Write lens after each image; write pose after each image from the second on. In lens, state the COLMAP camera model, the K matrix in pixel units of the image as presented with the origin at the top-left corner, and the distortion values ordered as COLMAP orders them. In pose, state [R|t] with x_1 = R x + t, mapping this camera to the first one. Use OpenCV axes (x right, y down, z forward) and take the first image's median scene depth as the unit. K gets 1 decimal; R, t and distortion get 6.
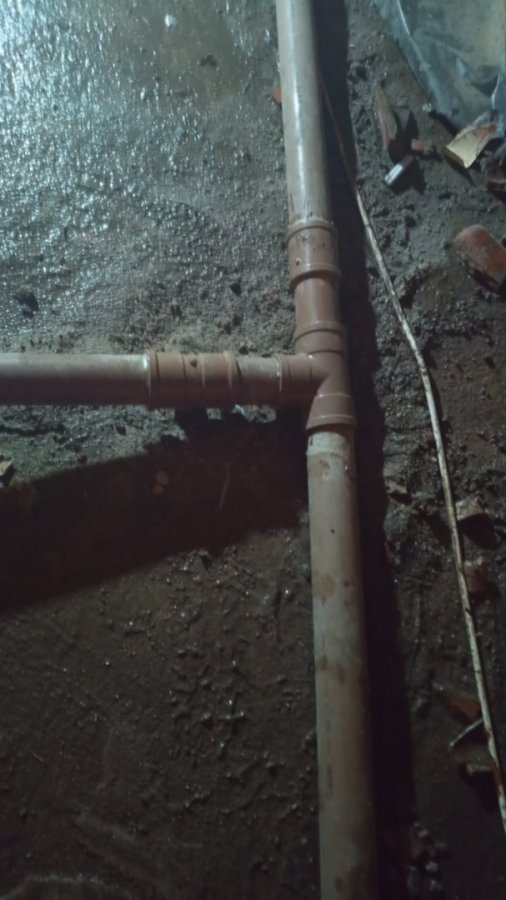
lens RADIAL K [[709.8, 0, 251.6], [0, 709.8, 453.0], [0, 0, 1]] dist [0.014420, -0.088359]
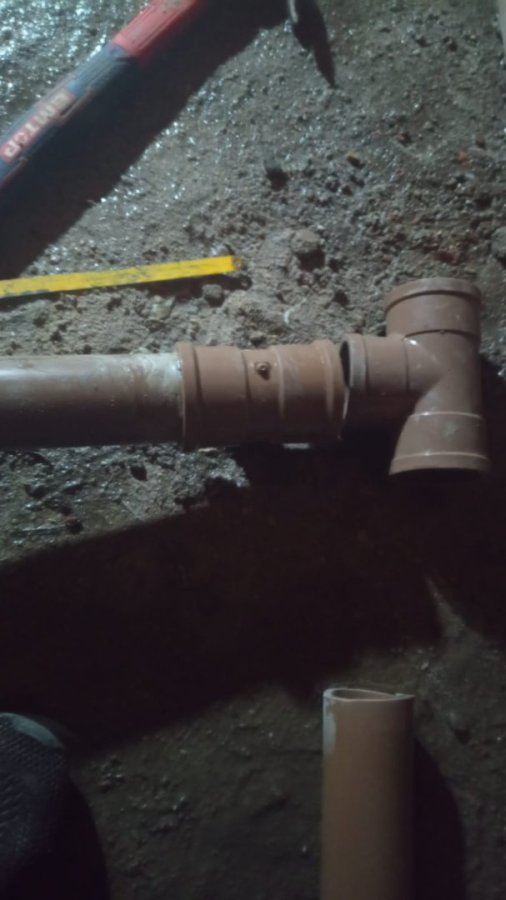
lens RADIAL K [[709.8, 0, 250.5], [0, 709.8, 447.3], [0, 0, 1]] dist [0.014420, -0.088359]
pose [[0.997467, 0.004260, -0.071006, -0.049744], [0.004466, 0.992485, 0.122282, -0.126525], [0.070993, -0.122290, 0.989952, 0.432812]]
